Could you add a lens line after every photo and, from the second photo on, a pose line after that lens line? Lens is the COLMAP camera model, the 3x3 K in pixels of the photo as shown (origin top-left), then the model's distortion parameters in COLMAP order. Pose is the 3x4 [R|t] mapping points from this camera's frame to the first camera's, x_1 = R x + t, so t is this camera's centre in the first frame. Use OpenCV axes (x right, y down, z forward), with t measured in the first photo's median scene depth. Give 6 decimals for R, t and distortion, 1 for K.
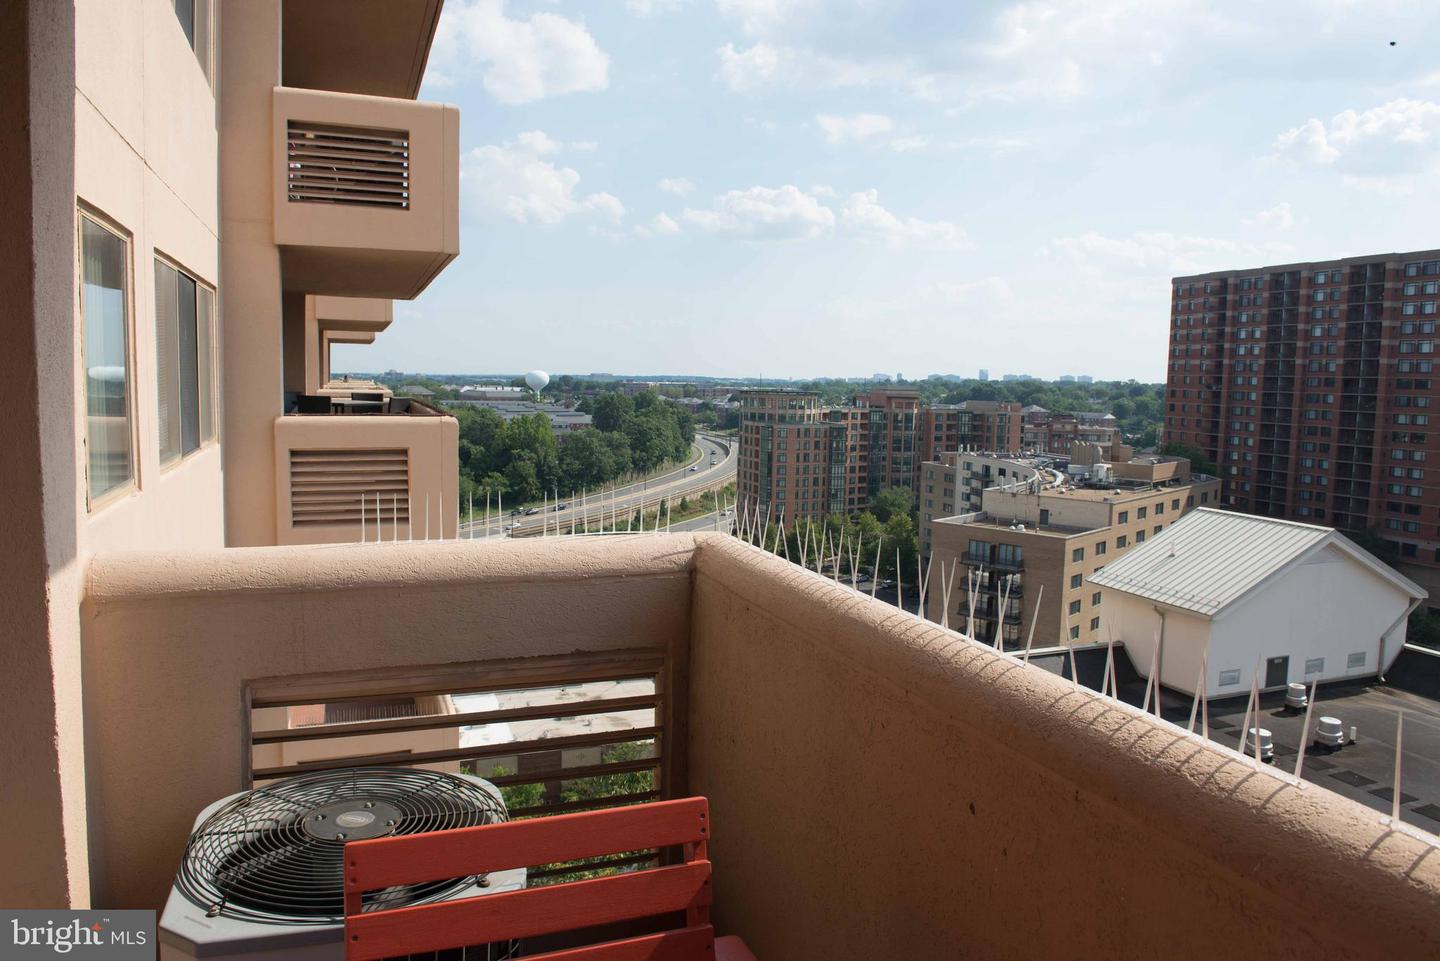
lens RADIAL K [[978.2, 0, 704.3], [0, 978.2, 476.4], [0, 0, 1]] dist [-0.050941, -0.004679]
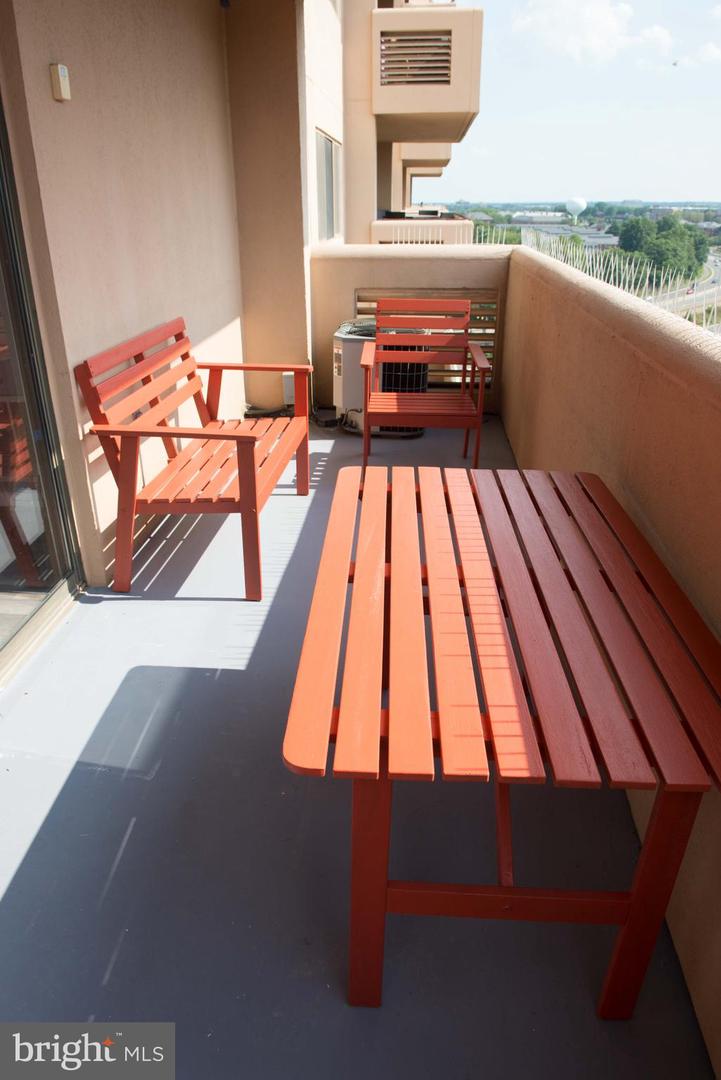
lens RADIAL K [[733.6, 0, 360.1], [0, 733.6, 545.5], [0, 0, 1]] dist [-0.050941, -0.004679]
pose [[0.905916, 0.155735, -0.393781, 0.046865], [-0.015883, 0.941759, 0.335914, 0.015540], [0.423160, -0.298055, 0.855628, -0.098965]]
